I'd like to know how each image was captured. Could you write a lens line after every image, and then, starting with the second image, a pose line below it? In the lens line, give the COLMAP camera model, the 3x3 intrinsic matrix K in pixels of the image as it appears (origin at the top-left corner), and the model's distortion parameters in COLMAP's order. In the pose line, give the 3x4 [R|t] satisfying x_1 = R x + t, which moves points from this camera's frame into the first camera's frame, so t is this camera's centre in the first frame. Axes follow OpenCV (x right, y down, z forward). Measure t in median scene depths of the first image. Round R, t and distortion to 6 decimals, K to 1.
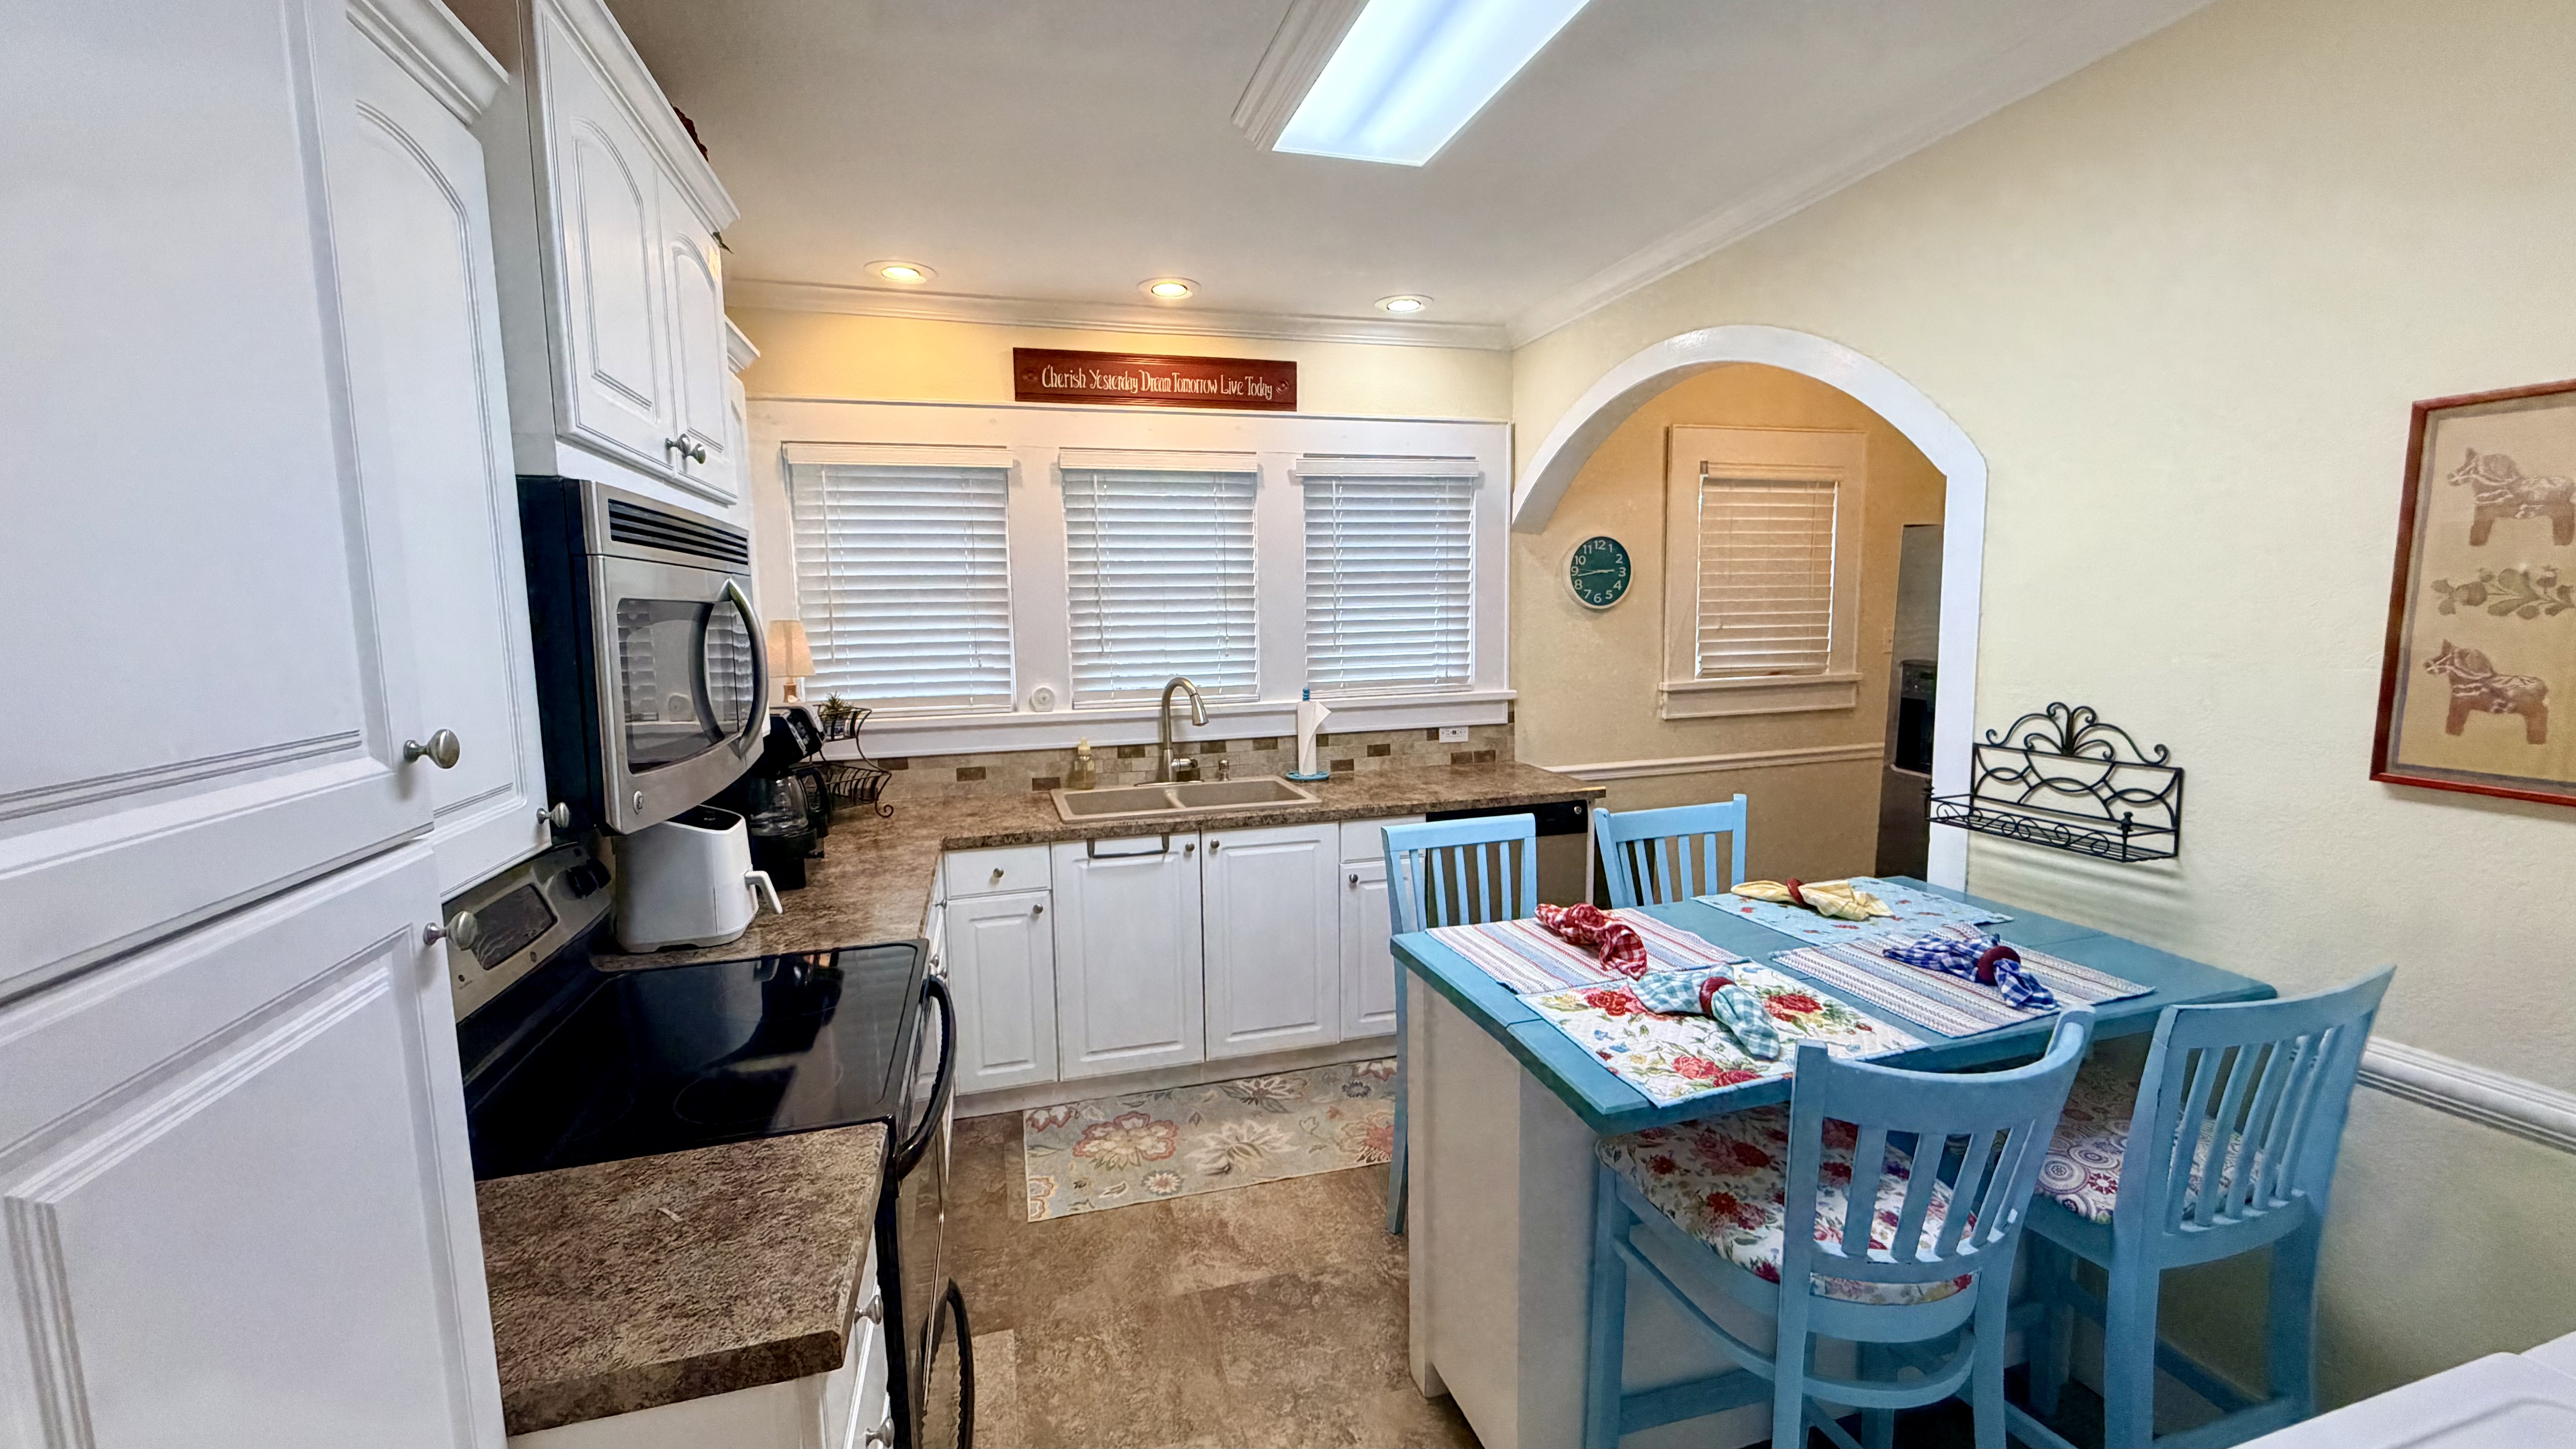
lens RADIAL K [[1022.3, 0, 1280.5], [0, 1022.3, 725.5], [0, 0, 1]] dist [-0.000556, -0.000006]
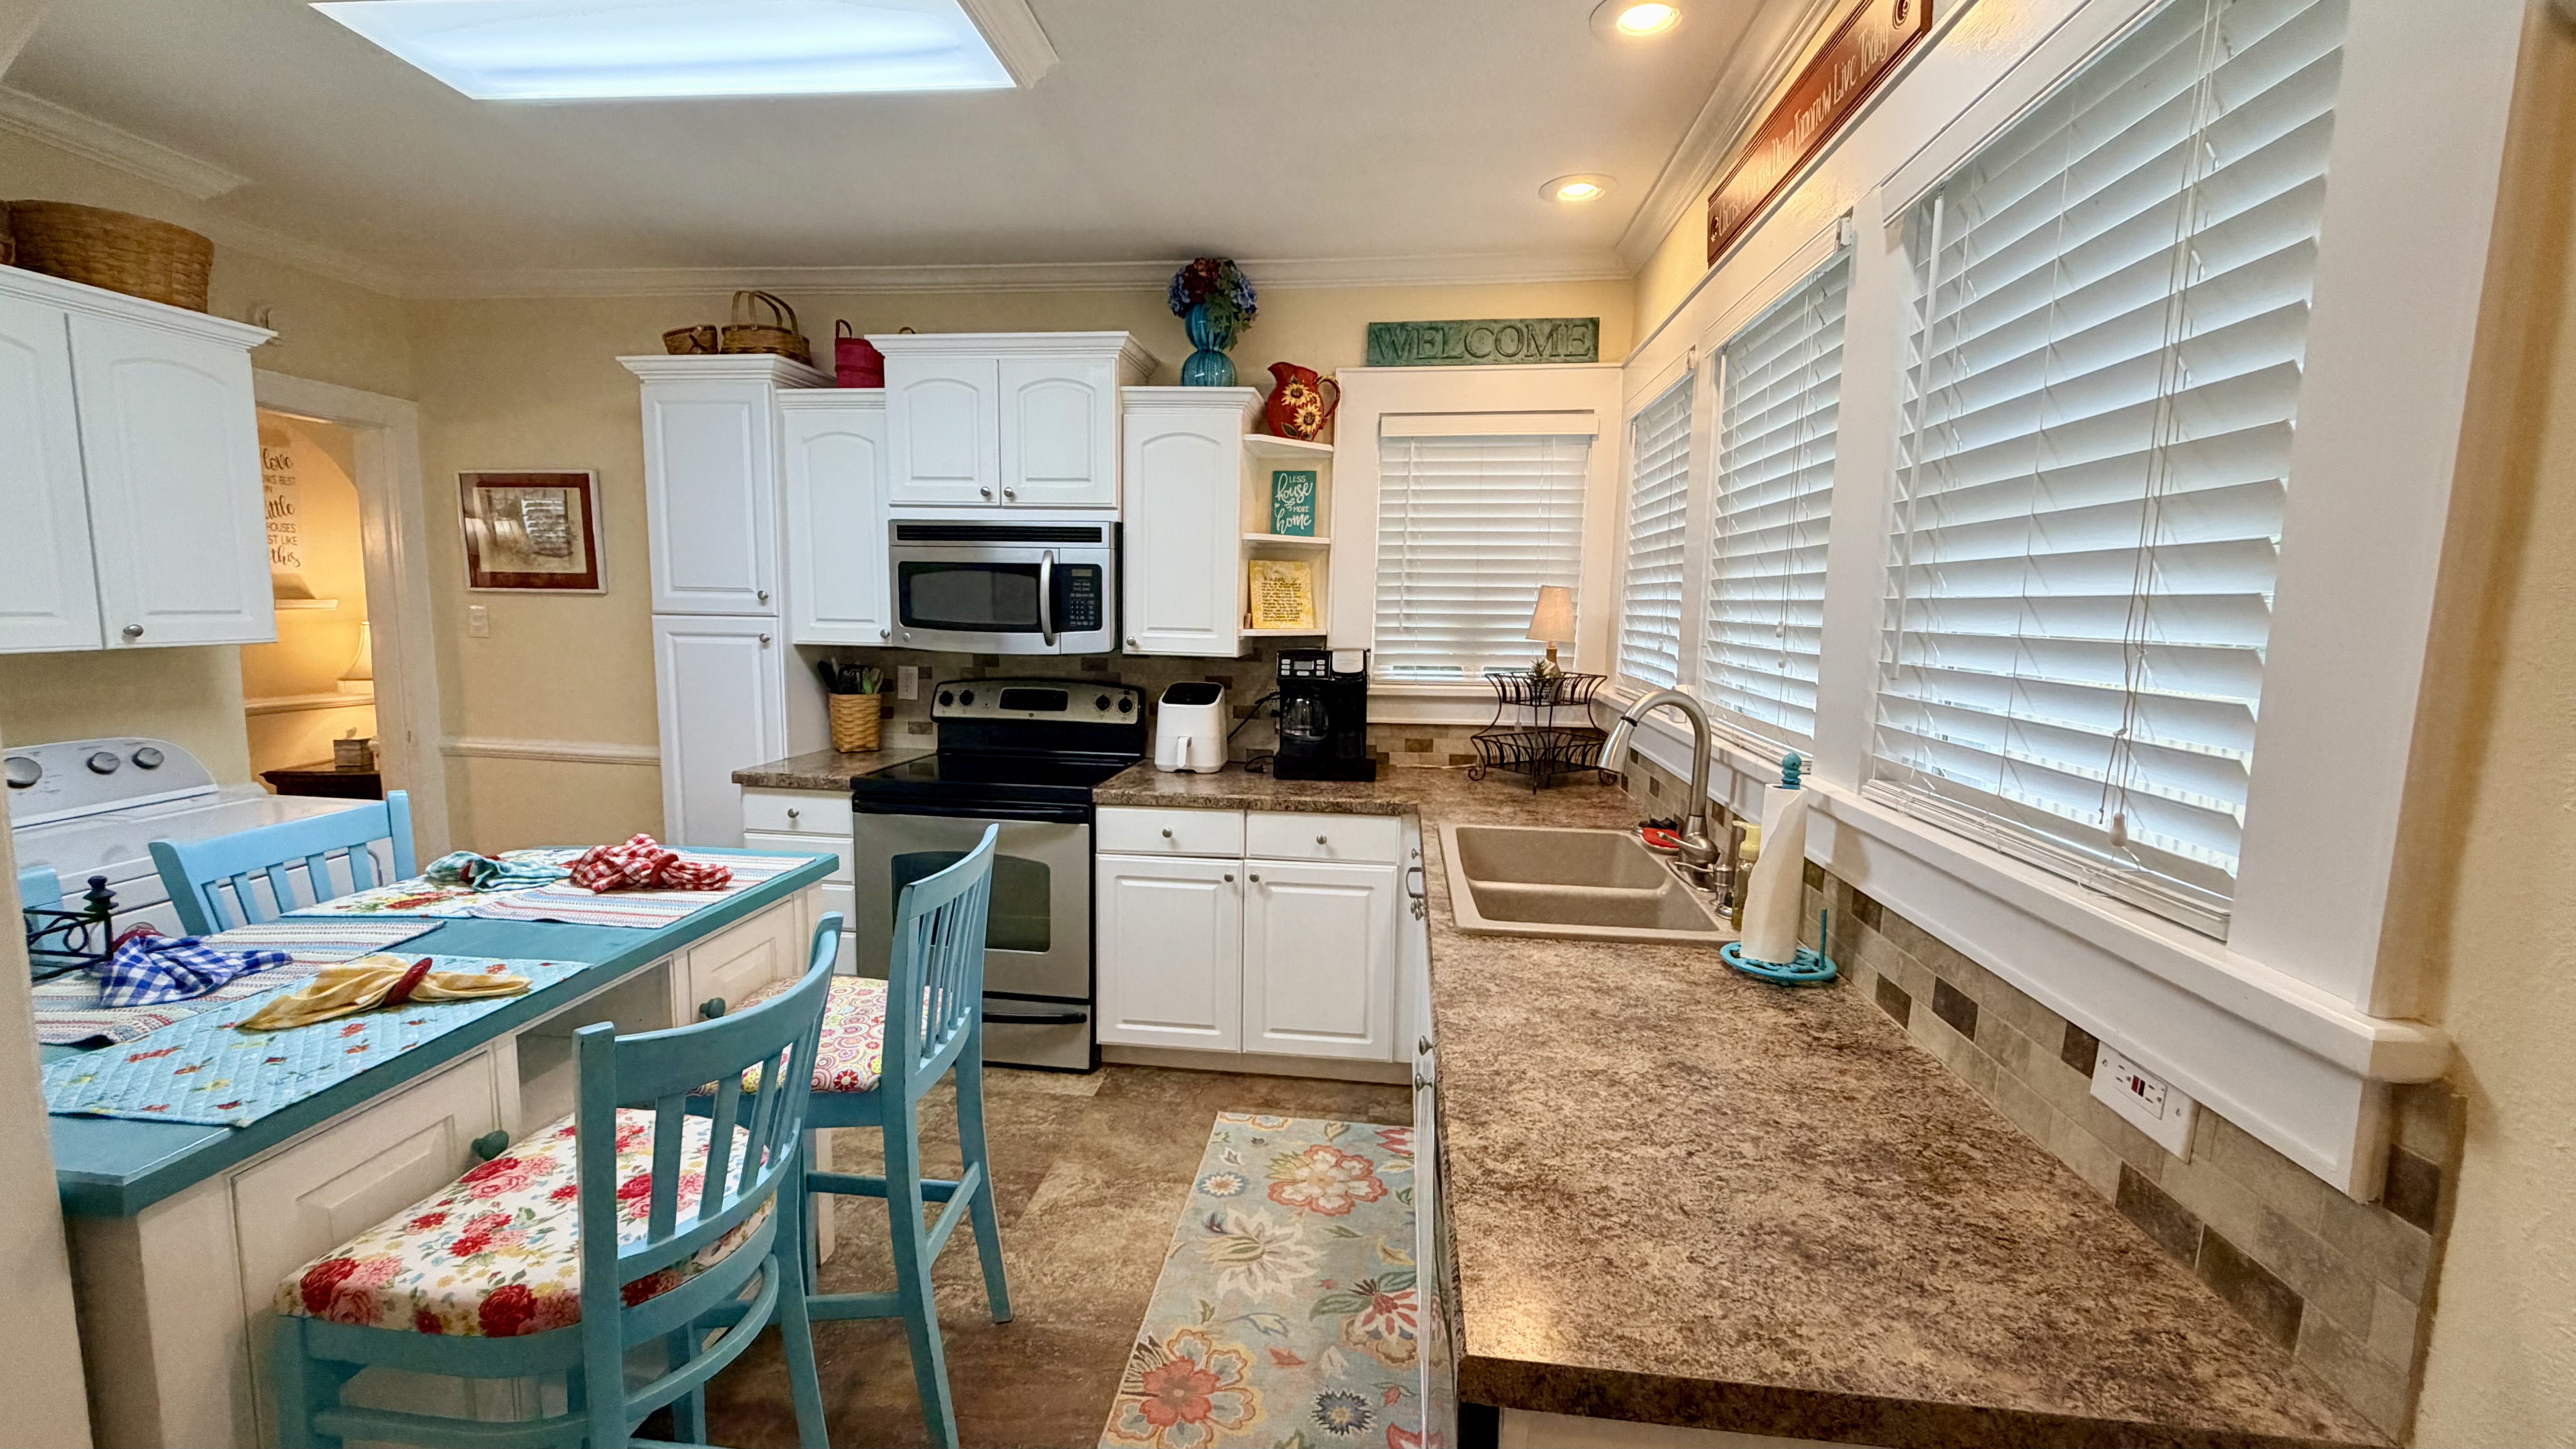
lens RADIAL K [[1022.3, 0, 1280.5], [0, 1022.3, 725.5], [0, 0, 1]] dist [-0.000556, -0.000006]
pose [[-0.385390, 0.124130, -0.914366, 0.507169], [-0.120309, 0.975693, 0.183164, -0.105323], [0.914877, 0.180597, -0.361088, 0.999540]]
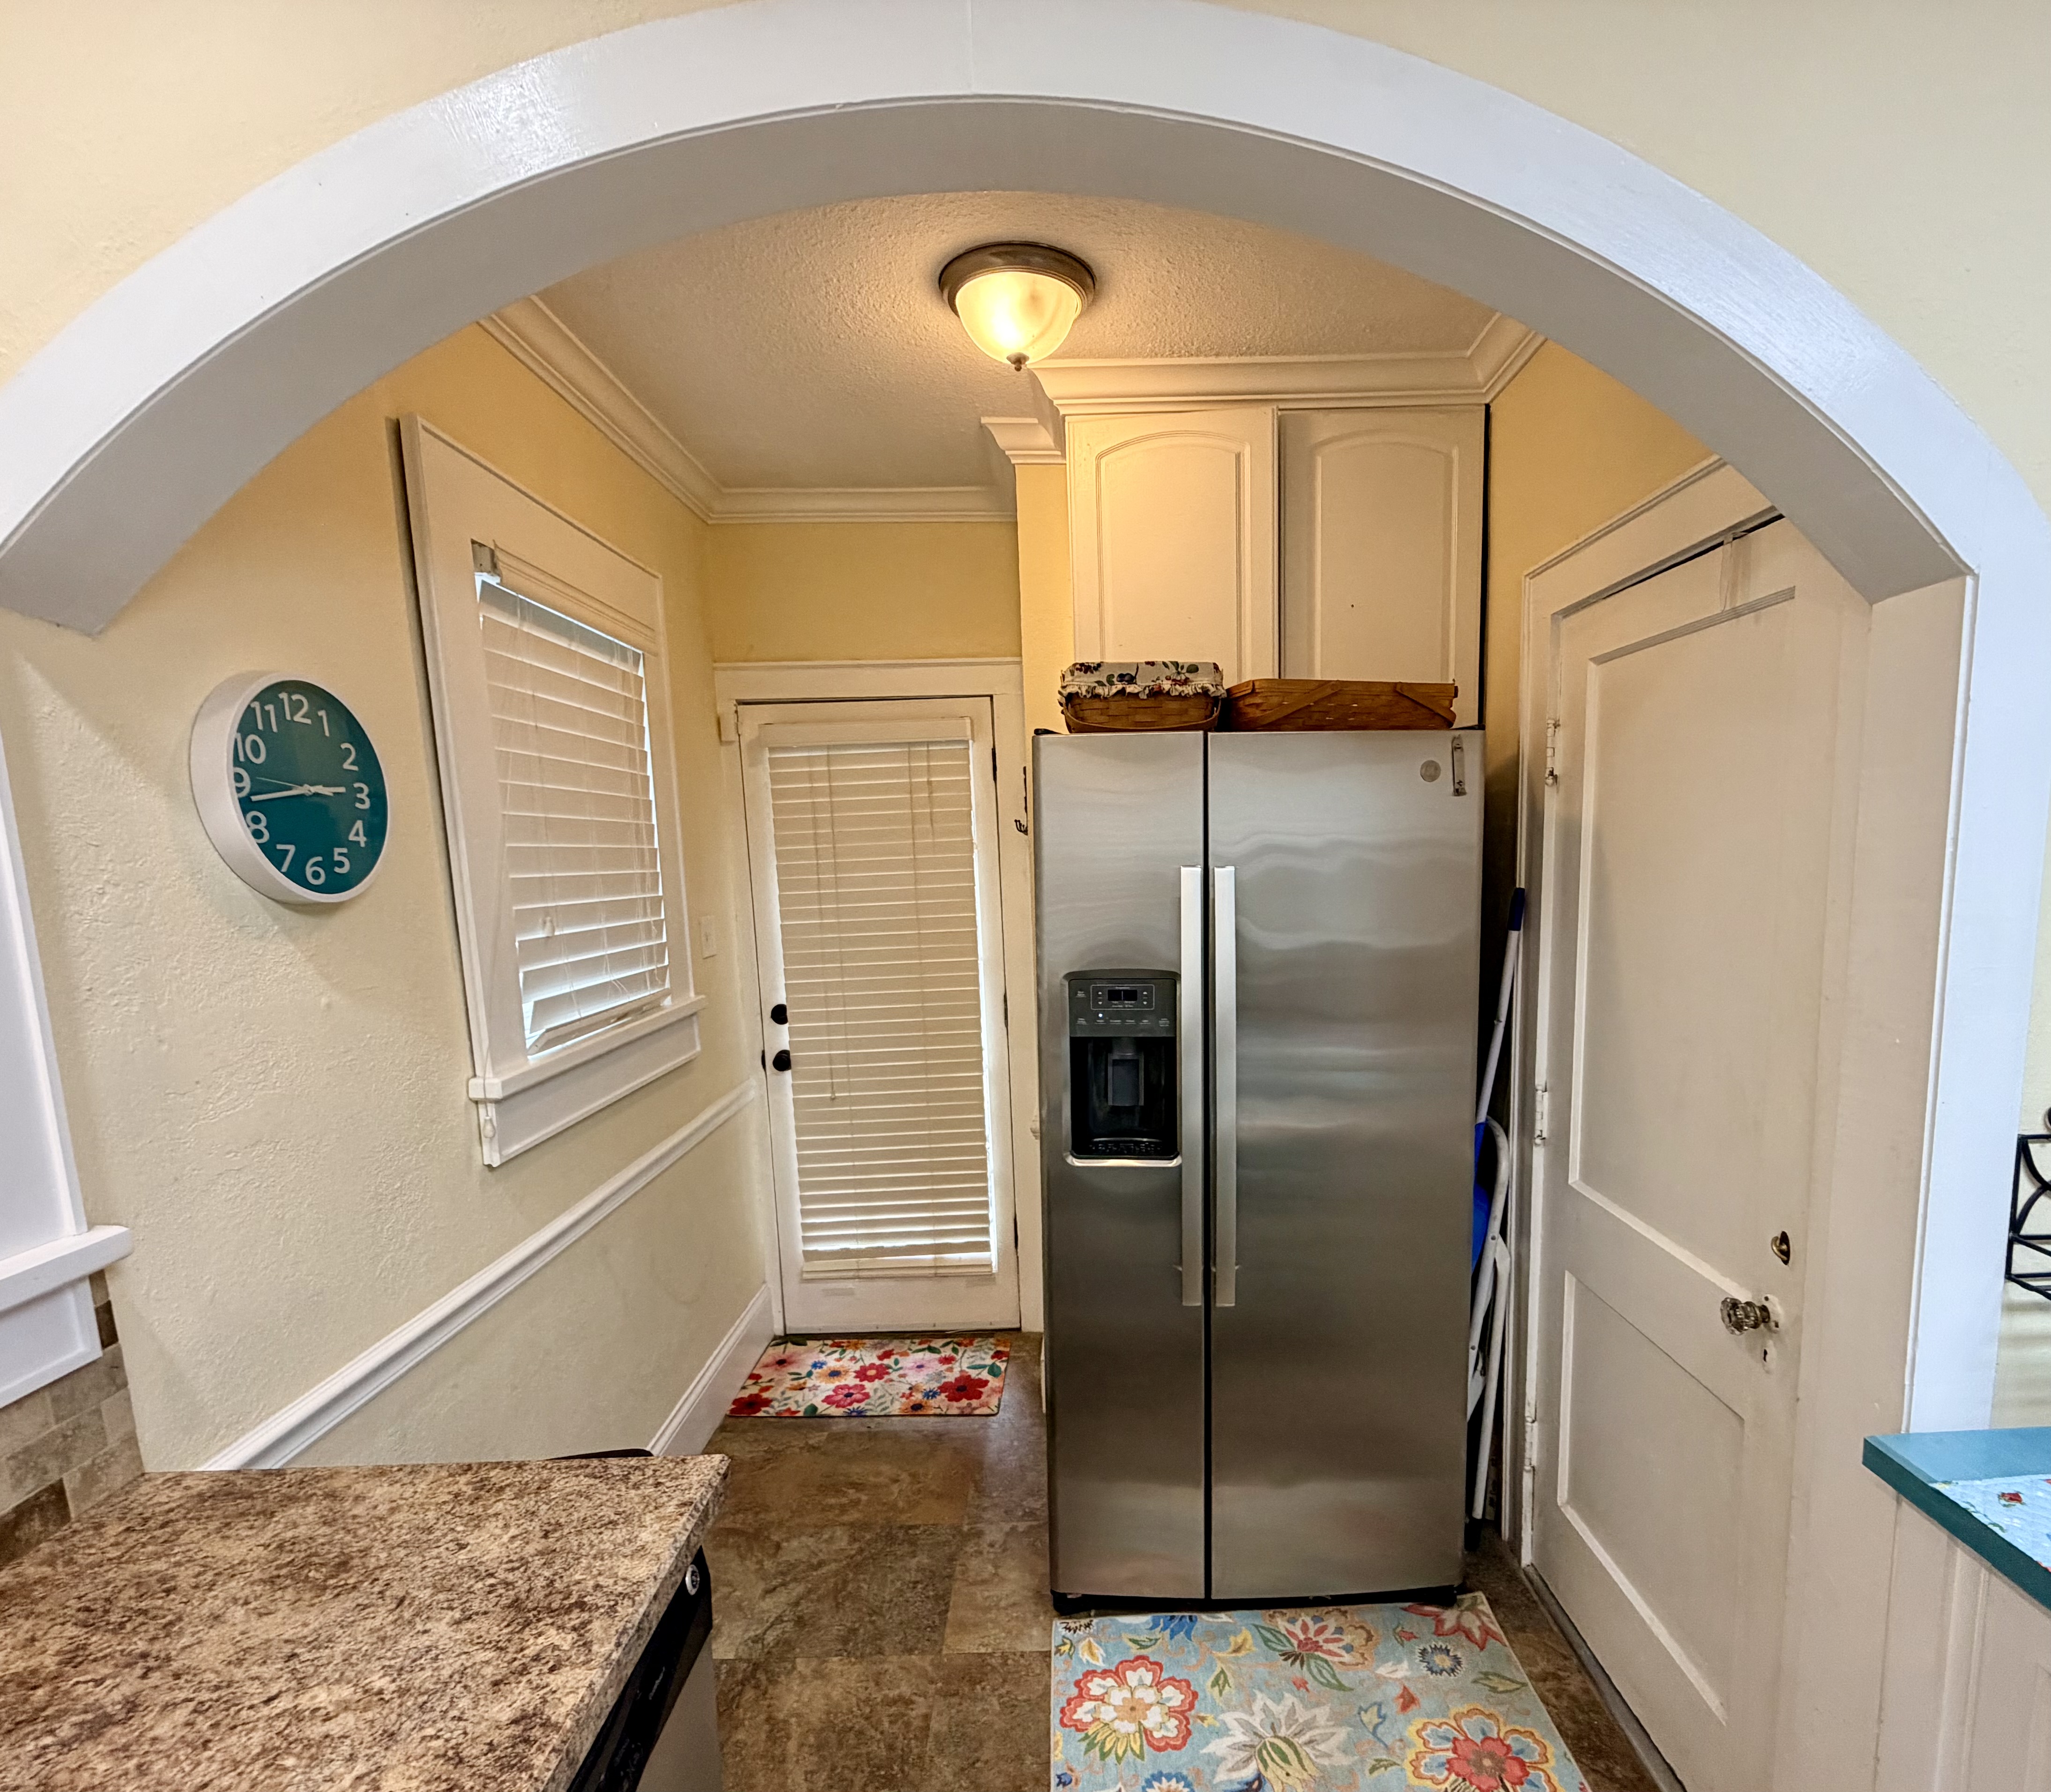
lens RADIAL K [[1054.9, 0, 1098.4], [0, 1054.9, 1002.2], [0, 0, 1]] dist [-0.000411, -0.000479]
pose [[0.256187, -0.127750, 0.958148, 0.049174], [0.134932, 0.986250, 0.095419, -0.093489], [-0.957163, 0.104839, 0.269902, 0.770726]]
